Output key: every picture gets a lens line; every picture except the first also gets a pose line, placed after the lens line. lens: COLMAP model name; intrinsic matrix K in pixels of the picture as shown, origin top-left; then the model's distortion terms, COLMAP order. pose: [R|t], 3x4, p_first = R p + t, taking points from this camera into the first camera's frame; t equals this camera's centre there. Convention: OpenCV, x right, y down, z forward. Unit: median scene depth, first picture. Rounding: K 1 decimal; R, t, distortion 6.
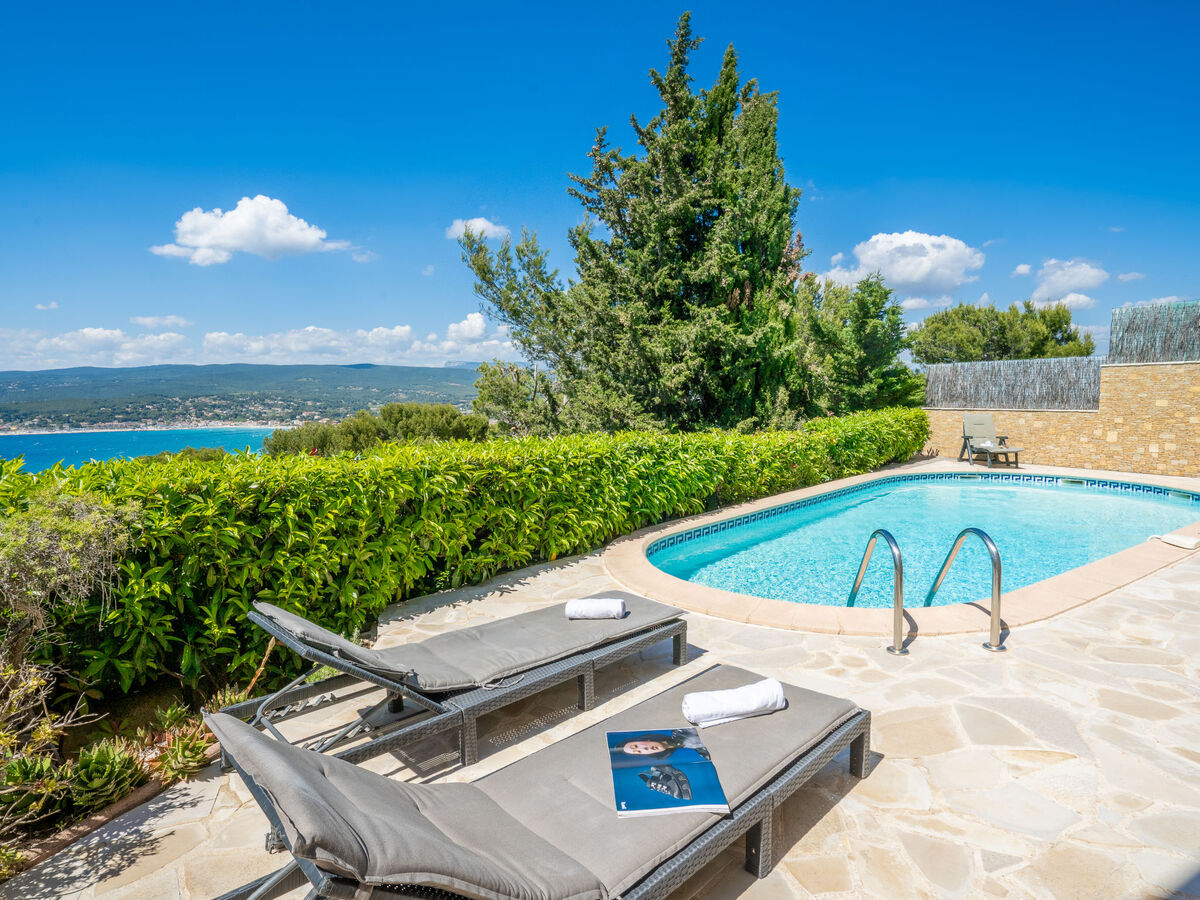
lens RADIAL K [[630.2, 0, 599.0], [0, 630.2, 446.9], [0, 0, 1]] dist [-0.063646, 0.028595]
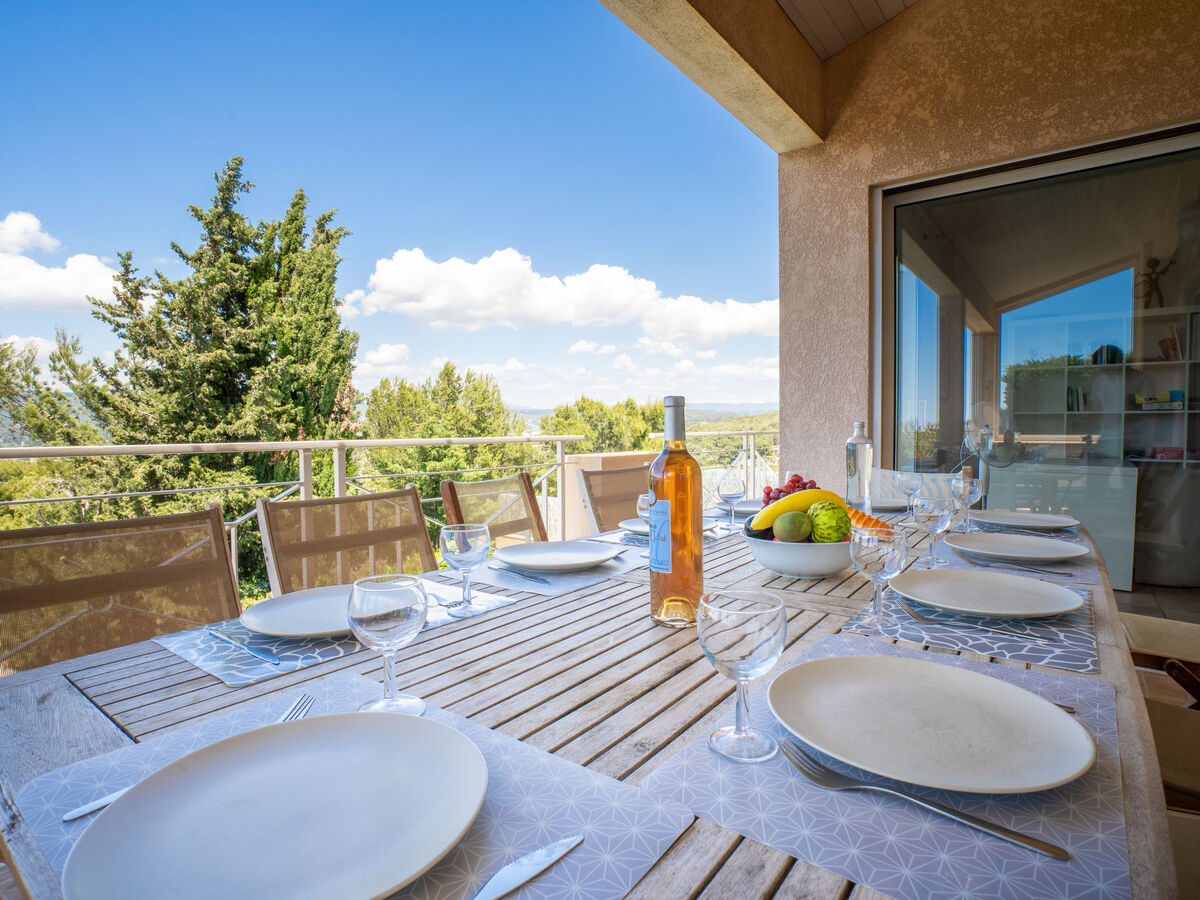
lens RADIAL K [[627.1, 0, 599.2], [0, 627.1, 444.1], [0, 0, 1]] dist [-0.064642, 0.030557]
pose [[0.900012, -0.006816, 0.435812, 0.261788], [0.031551, 0.998273, -0.049544, -0.199094], [-0.434722, 0.058341, 0.898673, -0.074082]]
